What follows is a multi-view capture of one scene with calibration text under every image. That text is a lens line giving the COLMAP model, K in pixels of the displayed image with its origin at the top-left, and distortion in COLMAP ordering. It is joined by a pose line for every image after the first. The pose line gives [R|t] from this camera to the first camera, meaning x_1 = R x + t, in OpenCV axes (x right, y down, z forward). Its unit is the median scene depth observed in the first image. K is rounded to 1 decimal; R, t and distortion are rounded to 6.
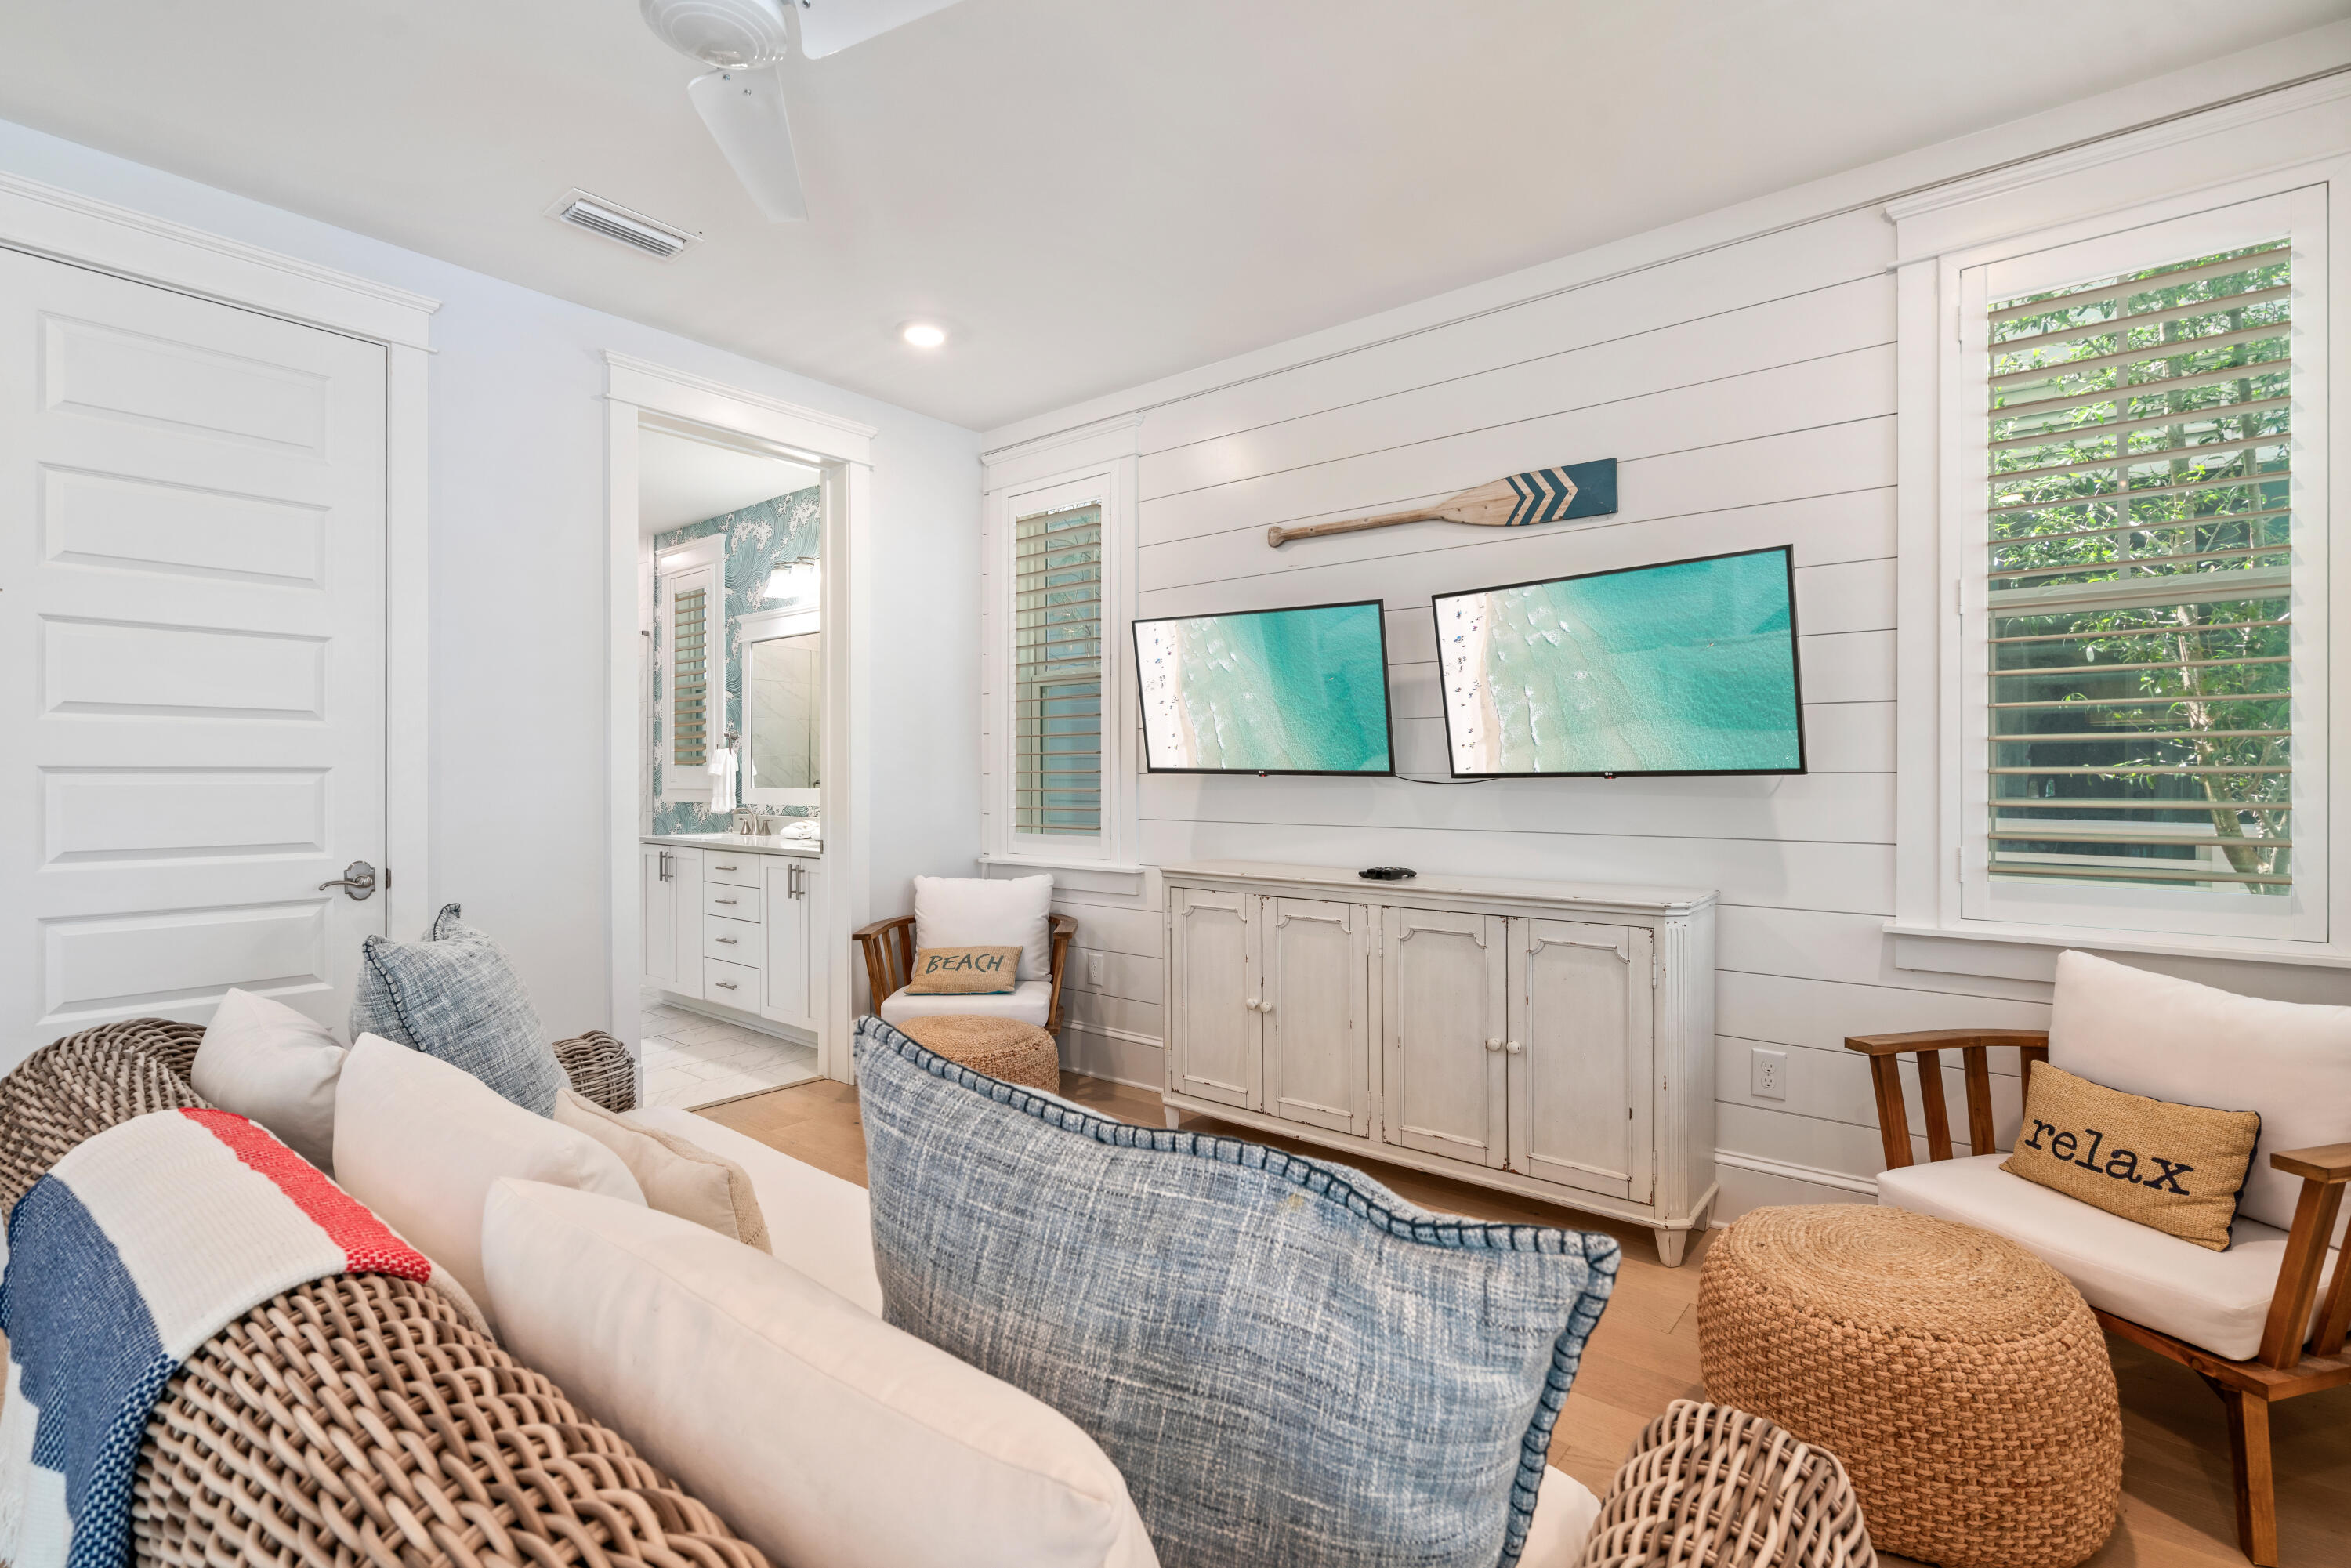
lens RADIAL K [[1079.1, 0, 1168.2], [0, 1079.1, 788.2], [0, 0, 1]] dist [-0.001952, -0.000029]
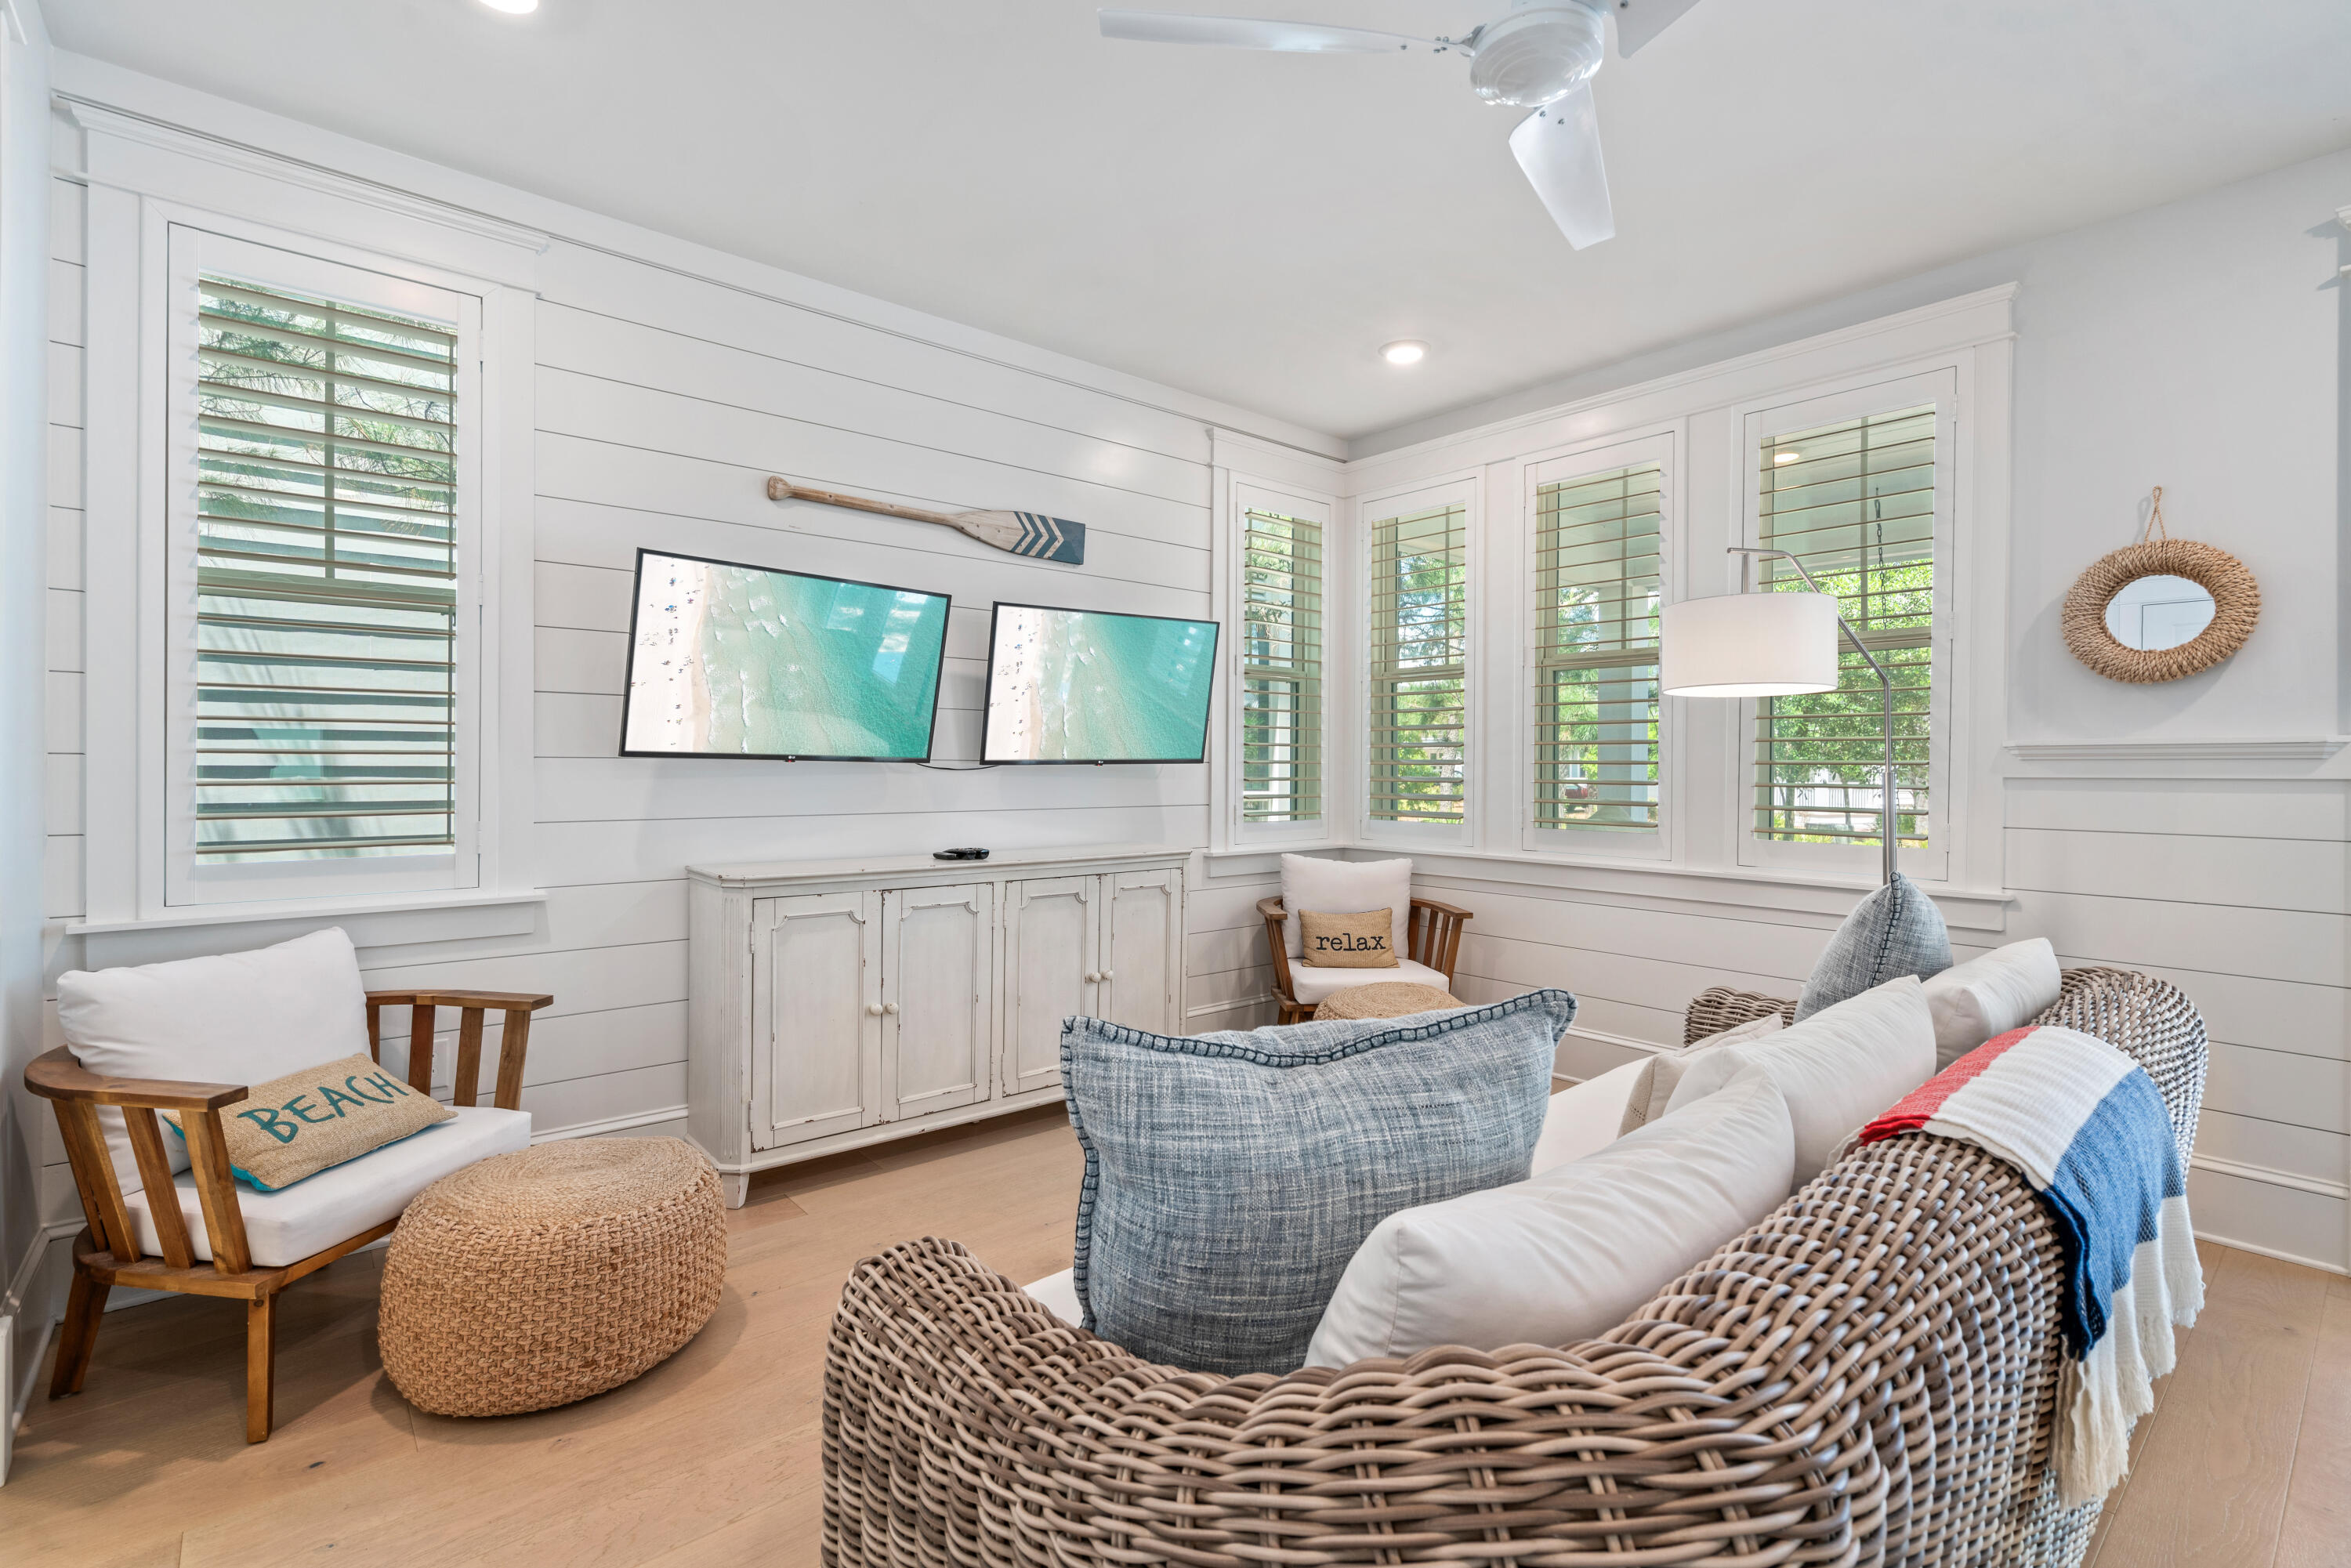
lens RADIAL K [[1079.1, 0, 1167.2], [0, 1079.1, 761.5], [0, 0, 1]] dist [-0.001952, -0.000029]
pose [[0.178580, 0.000568, 0.983925, -0.952969], [0.000665, 1.000000, -0.000698, -0.013080], [-0.983925, 0.000779, 0.178579, 0.716627]]
